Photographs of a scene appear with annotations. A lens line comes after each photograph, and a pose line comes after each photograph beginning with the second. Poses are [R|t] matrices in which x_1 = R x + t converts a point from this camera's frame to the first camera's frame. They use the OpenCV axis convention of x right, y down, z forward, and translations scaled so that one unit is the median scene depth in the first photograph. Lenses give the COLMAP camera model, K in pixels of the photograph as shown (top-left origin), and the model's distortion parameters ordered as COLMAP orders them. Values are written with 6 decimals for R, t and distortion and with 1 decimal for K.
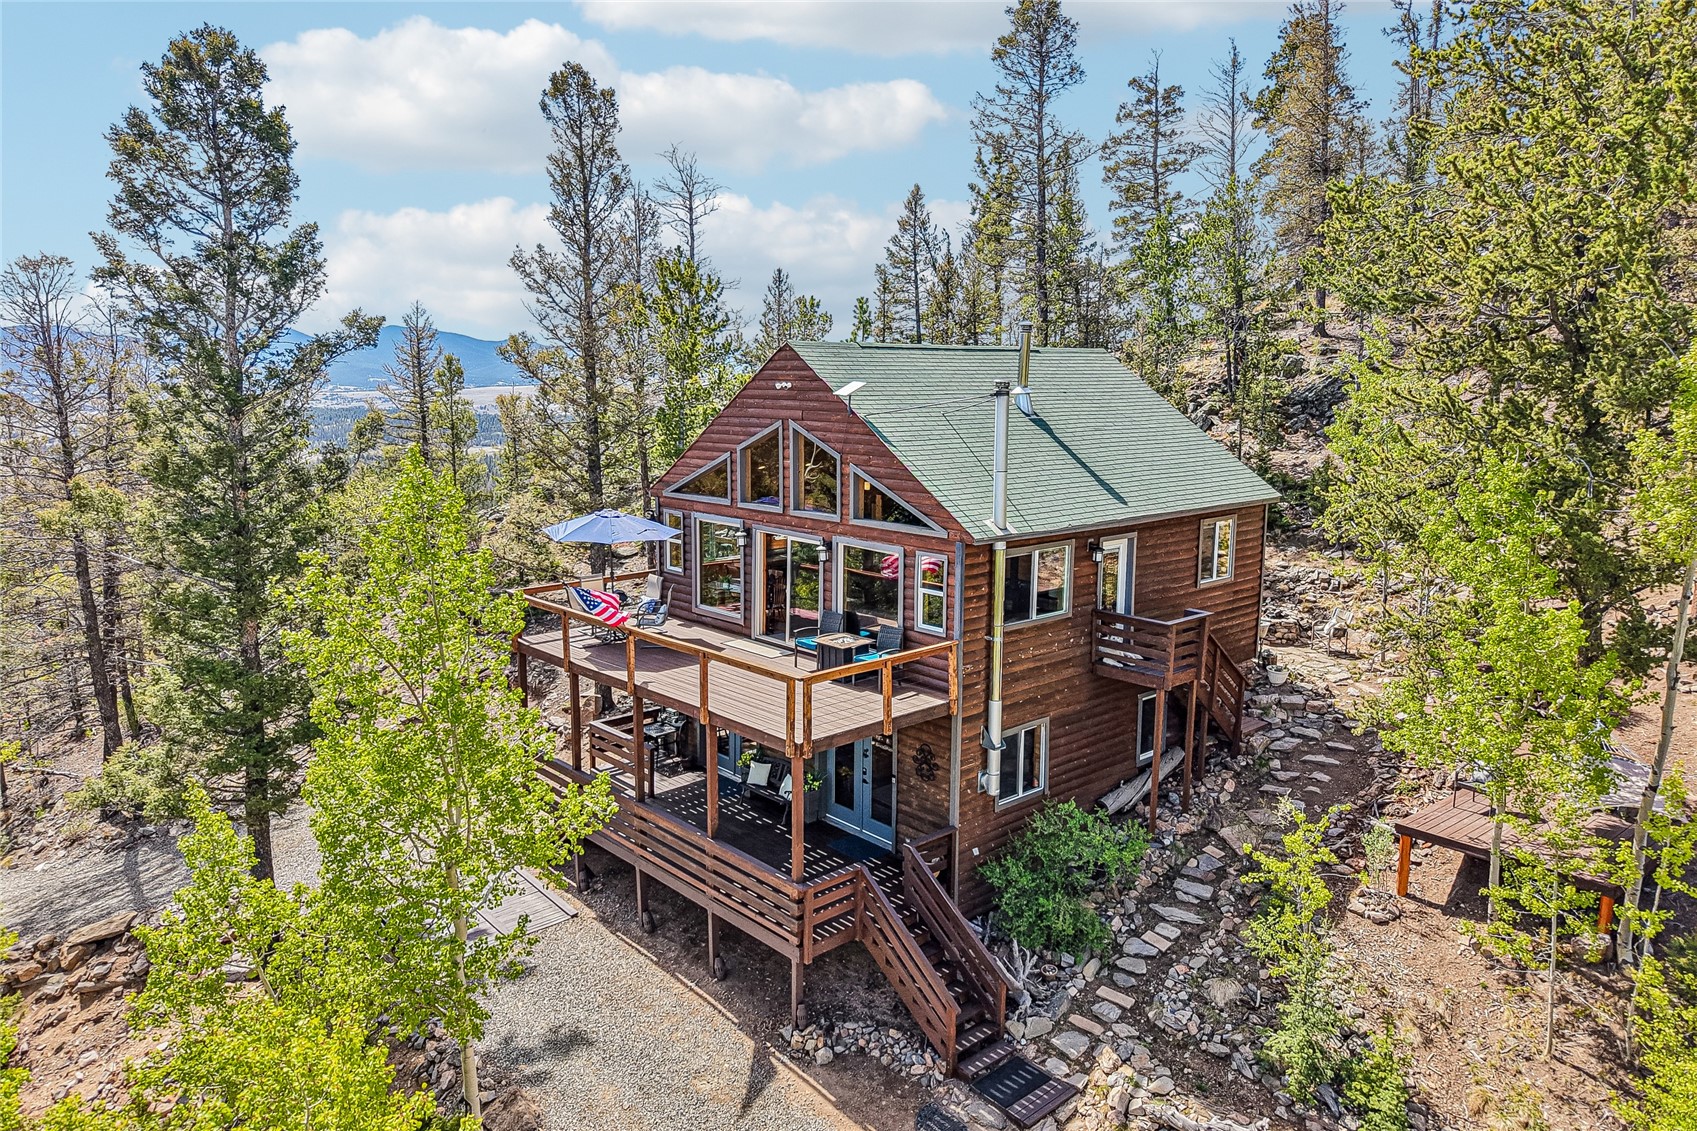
lens RADIAL K [[1128.7, 0, 856.2], [0, 1128.7, 559.7], [0, 0, 1]] dist [0.022209, -0.018748]
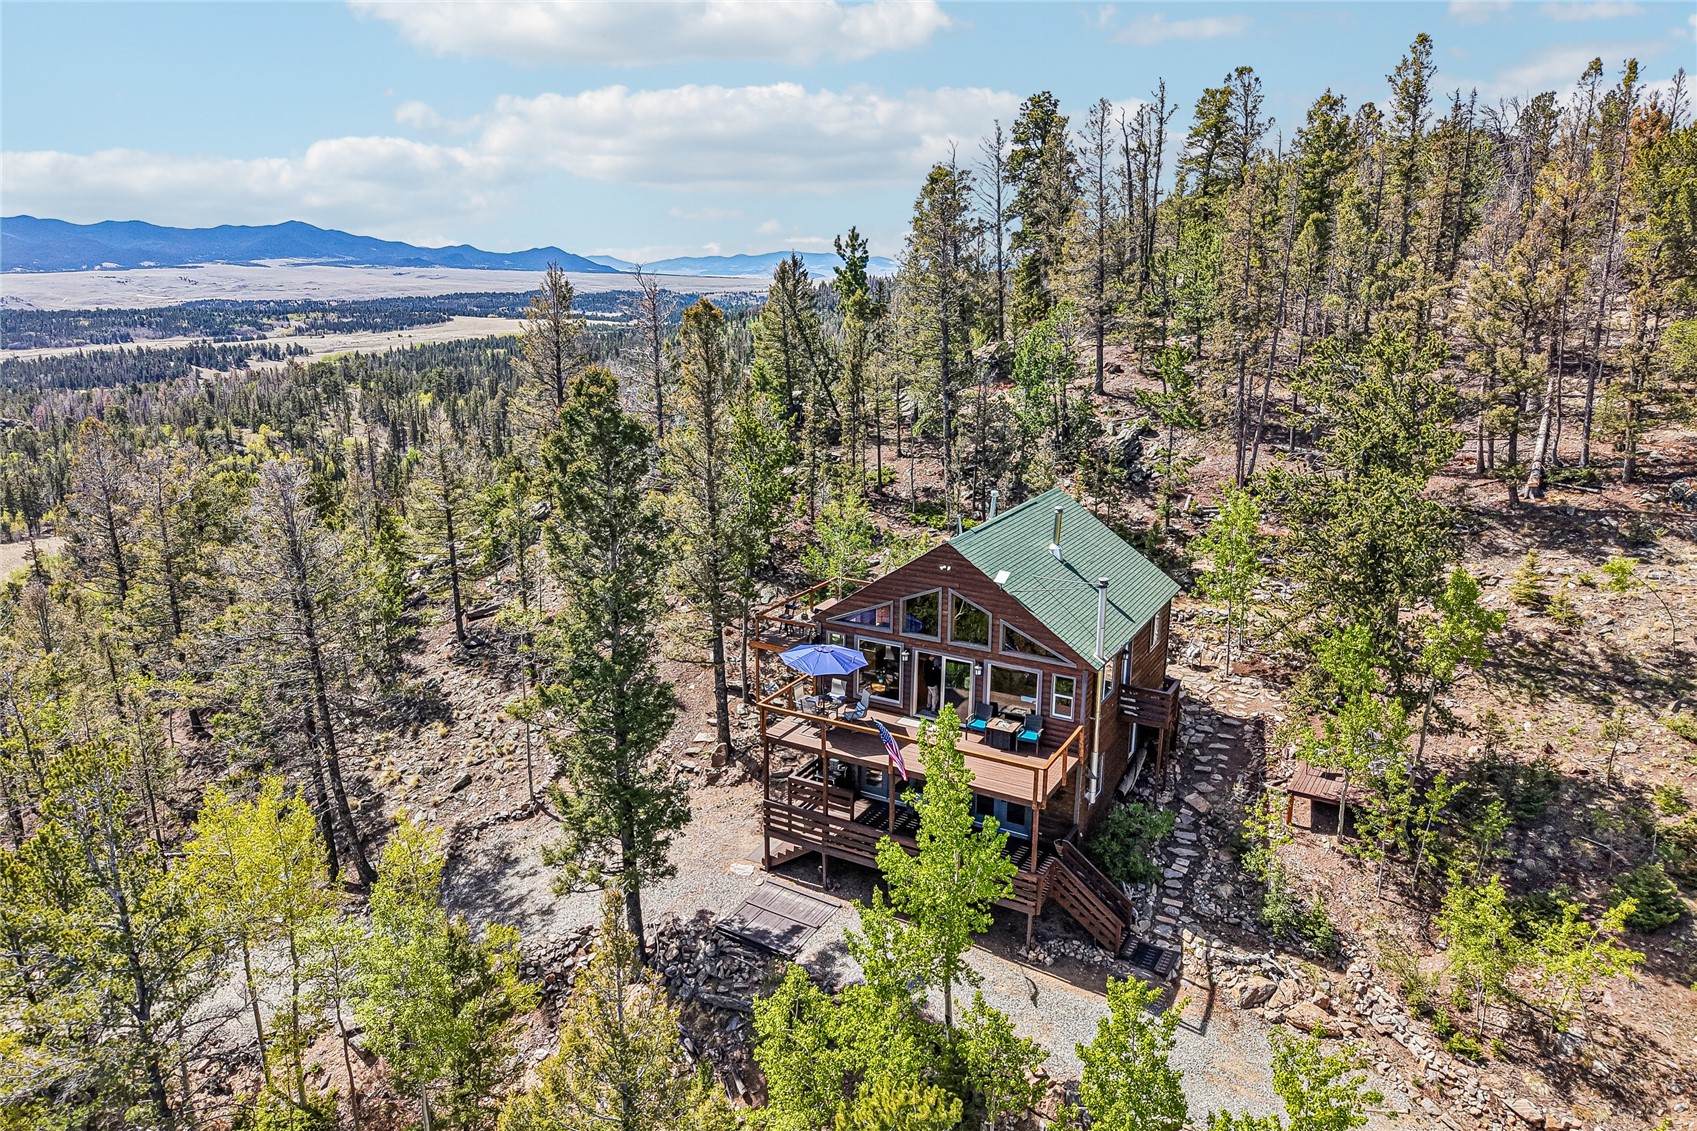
lens RADIAL K [[1128.7, 0, 847.0], [0, 1128.7, 552.7], [0, 0, 1]] dist [0.022209, -0.018748]
pose [[0.949131, -0.076480, 0.305454, -0.734072], [0.047624, 0.993762, 0.100840, -0.368039], [-0.311261, -0.081163, 0.946852, -0.514510]]
